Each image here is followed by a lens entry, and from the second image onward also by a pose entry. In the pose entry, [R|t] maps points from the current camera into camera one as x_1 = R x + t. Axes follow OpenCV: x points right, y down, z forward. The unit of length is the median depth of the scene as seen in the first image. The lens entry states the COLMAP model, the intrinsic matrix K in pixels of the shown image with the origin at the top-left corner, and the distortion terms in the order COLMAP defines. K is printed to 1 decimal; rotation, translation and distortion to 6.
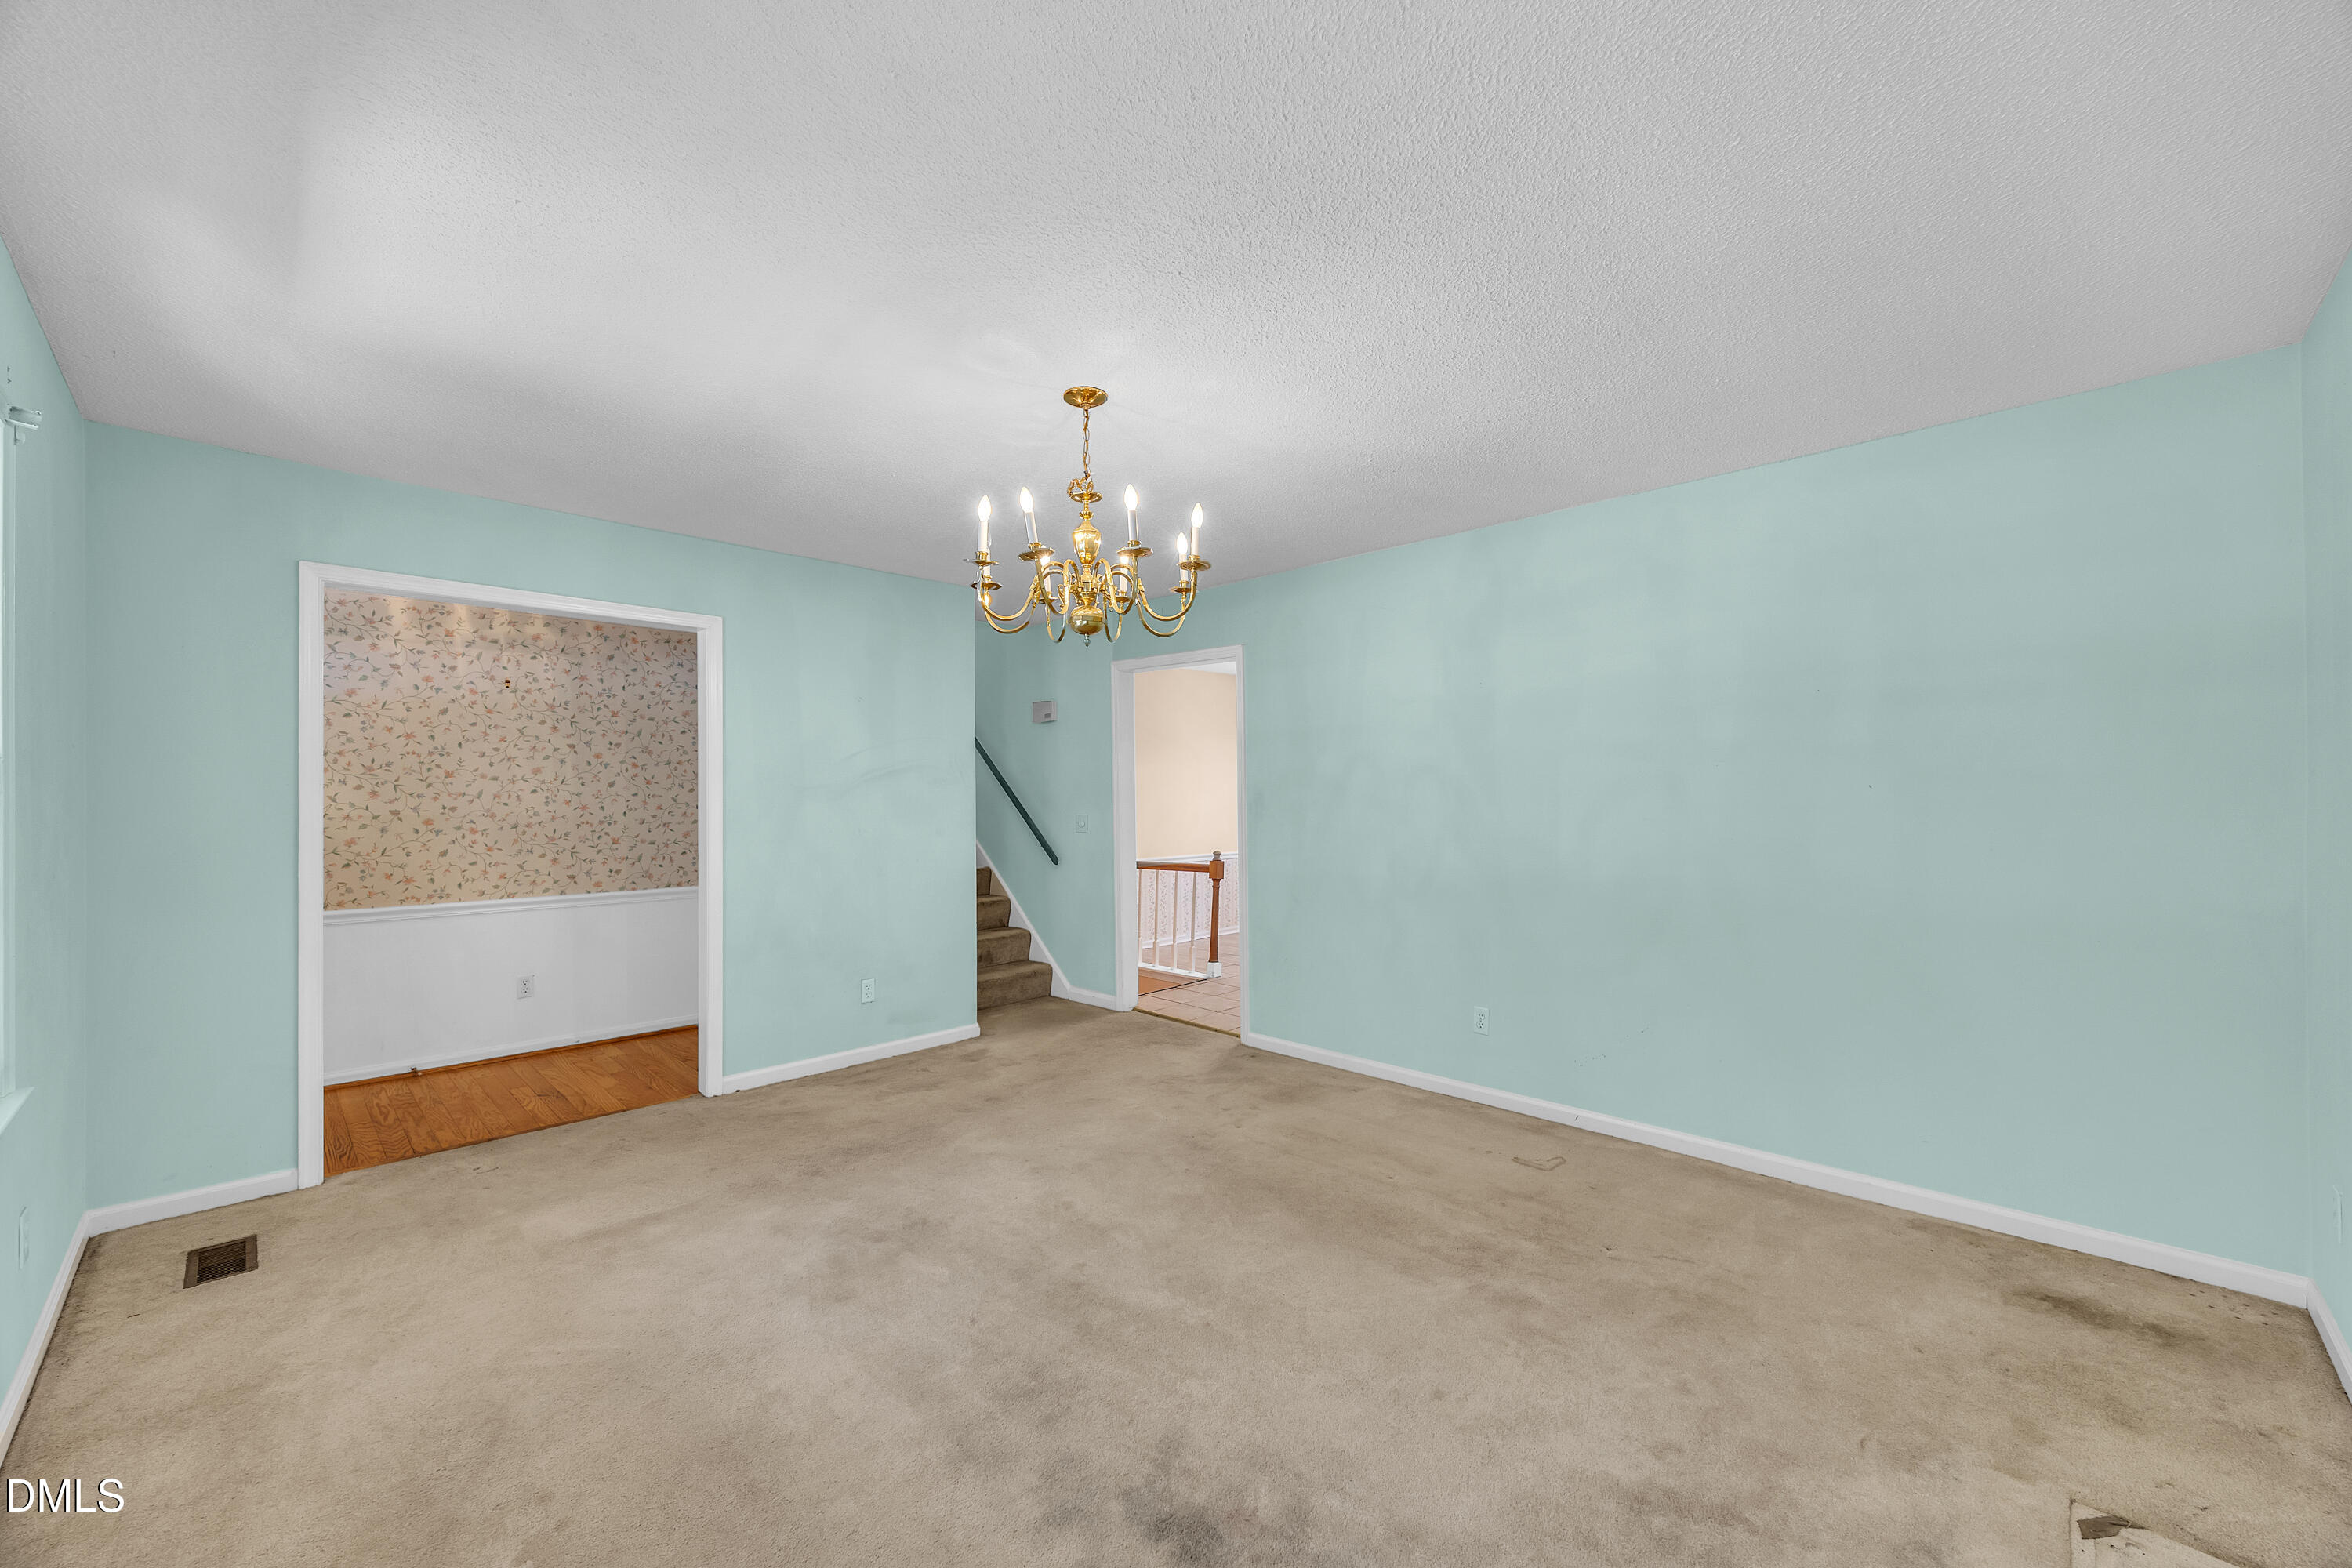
lens RADIAL K [[900.5, 0, 1169.9], [0, 900.5, 792.4], [0, 0, 1]] dist [-0.007978, 0.001374]
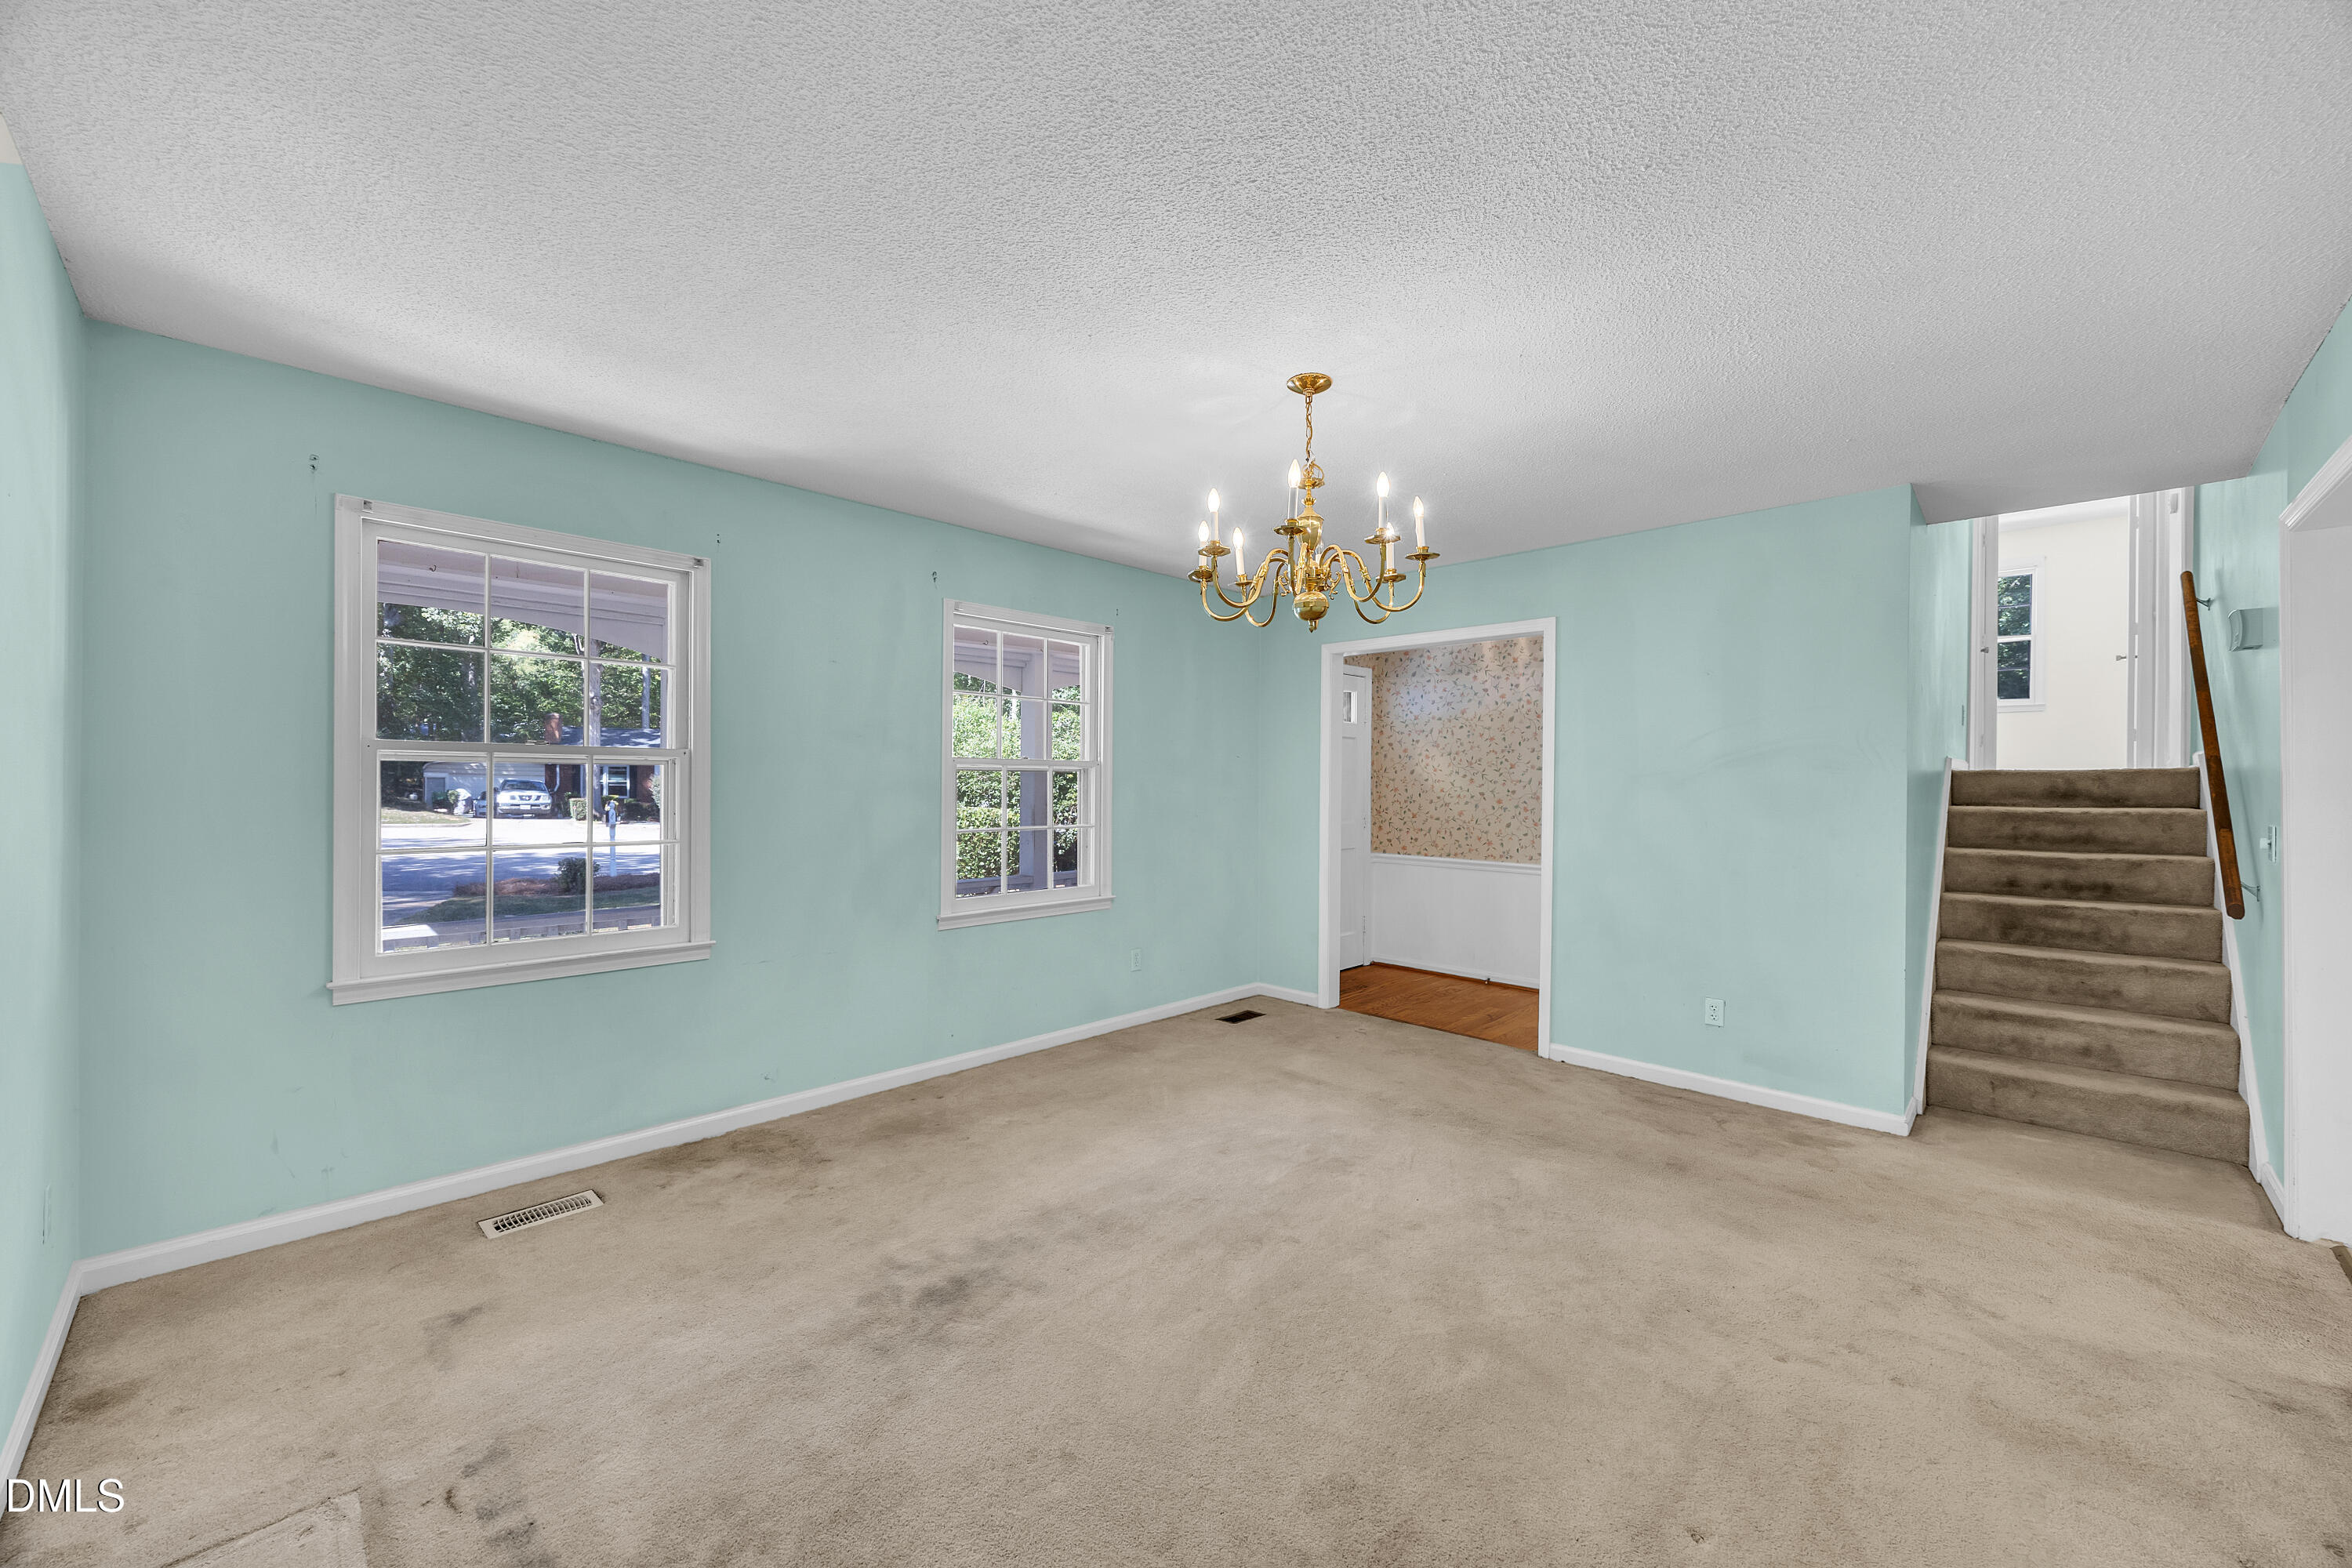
lens RADIAL K [[900.5, 0, 1172.2], [0, 900.5, 782.8], [0, 0, 1]] dist [-0.007978, 0.001374]
pose [[-0.003216, 0.004802, -0.999983, 0.593638], [-0.005151, 0.999975, 0.004819, 0.000905], [0.999982, 0.005167, -0.003192, 0.554515]]
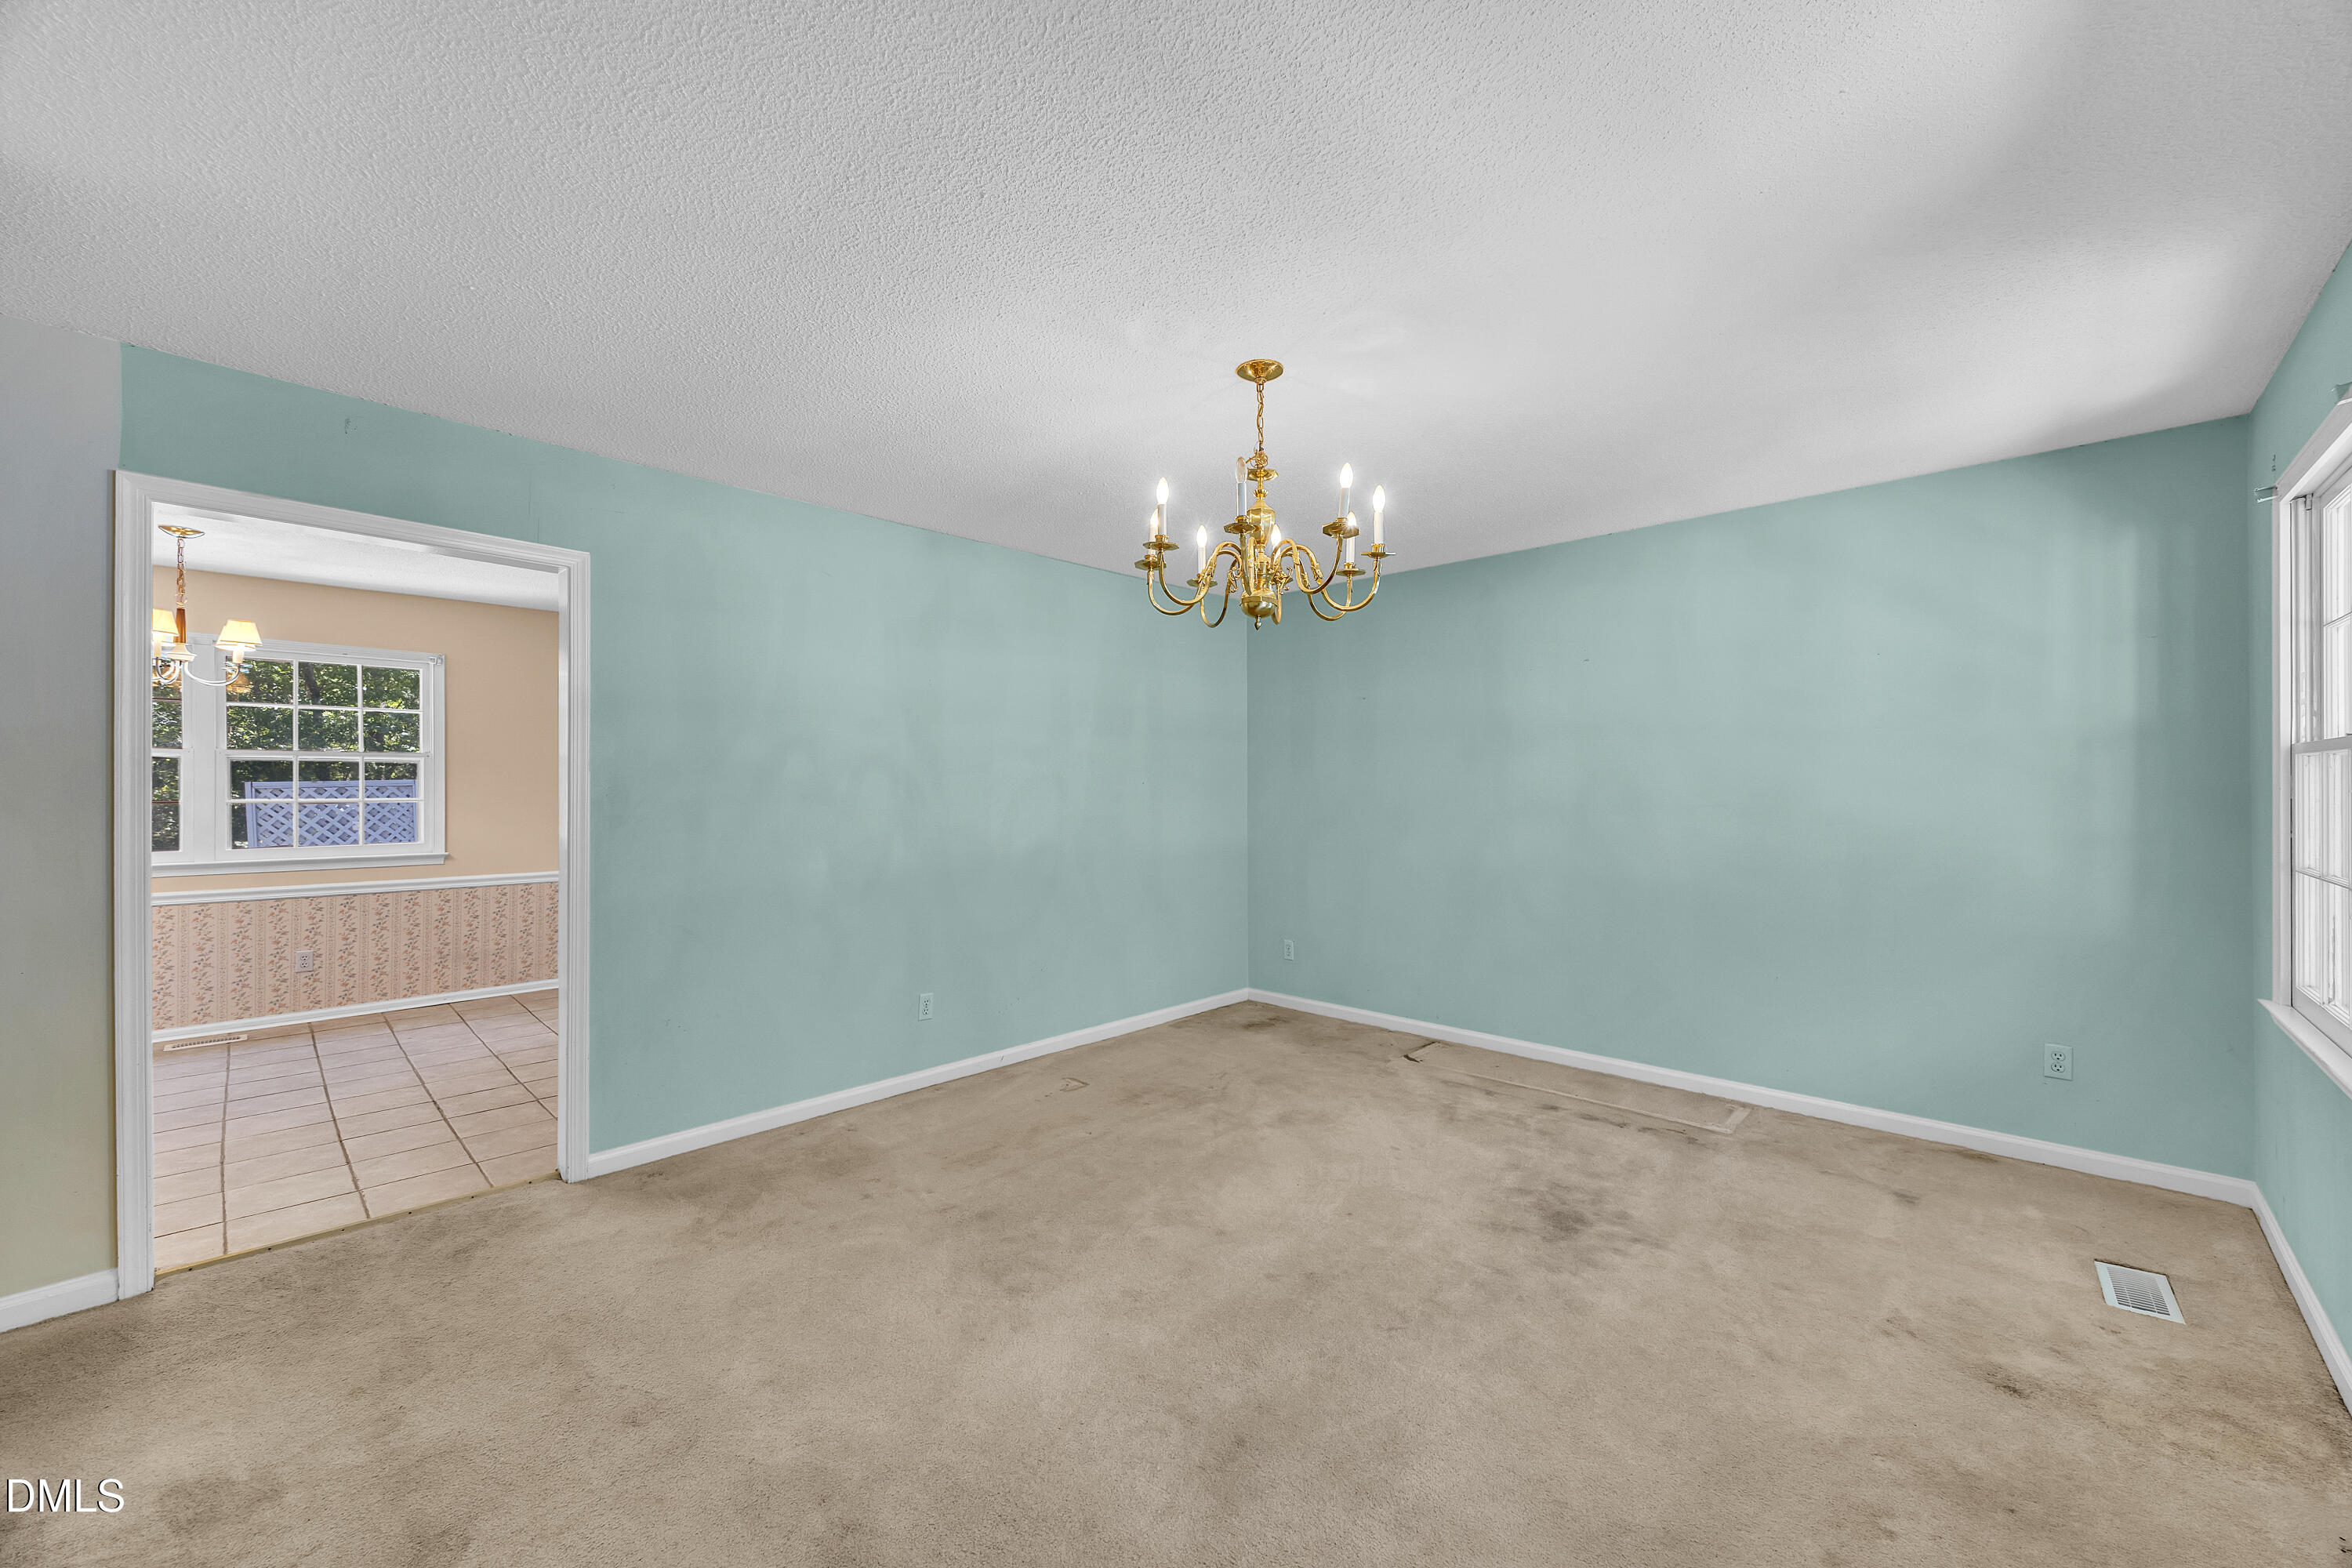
lens RADIAL K [[900.5, 0, 1185.5], [0, 900.5, 786.9], [0, 0, 1]] dist [-0.007978, 0.001374]
pose [[-0.018374, 0.002366, 0.999828, -0.680796], [-0.000770, 0.999997, -0.002381, 0.004531], [-0.999831, -0.000814, -0.018372, 0.713781]]
